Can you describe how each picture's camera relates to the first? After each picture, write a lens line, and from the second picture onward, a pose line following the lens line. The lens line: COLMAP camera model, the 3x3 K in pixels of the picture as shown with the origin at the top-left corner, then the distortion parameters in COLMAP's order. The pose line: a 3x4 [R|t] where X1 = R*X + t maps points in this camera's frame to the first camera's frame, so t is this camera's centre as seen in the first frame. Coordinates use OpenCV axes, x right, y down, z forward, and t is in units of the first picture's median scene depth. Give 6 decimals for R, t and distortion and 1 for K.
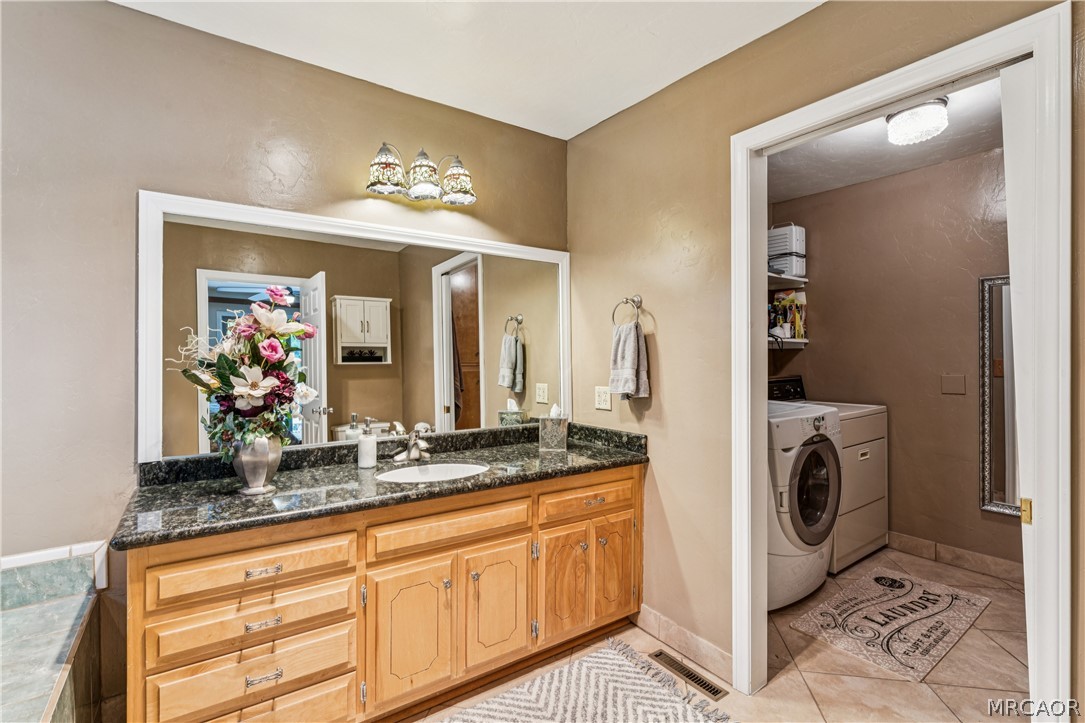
lens RADIAL K [[496.5, 0, 540.3], [0, 496.5, 353.8], [0, 0, 1]] dist [0.000120, 0.000741]
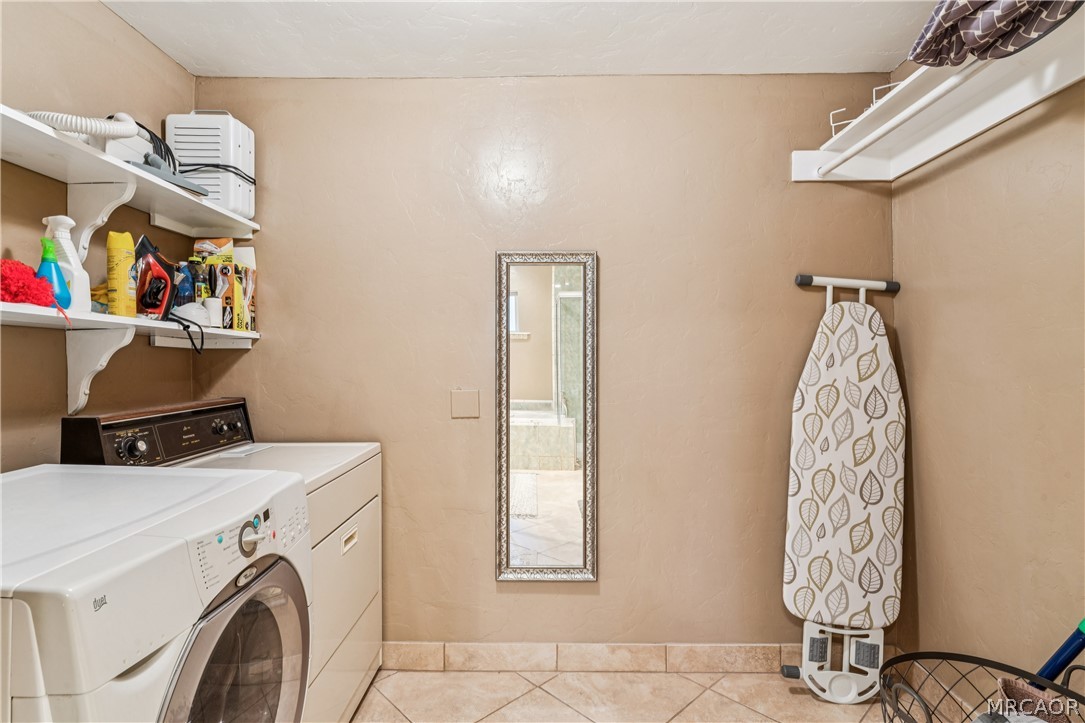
lens RADIAL K [[522.5, 0, 543.2], [0, 522.5, 359.3], [0, 0, 1]] dist [-0.010535, 0.000586]
pose [[0.579143, 0.006912, 0.815197, 0.253722], [-0.002537, 0.999974, -0.006676, 0.004137], [-0.815222, 0.001798, 0.579145, 0.409384]]
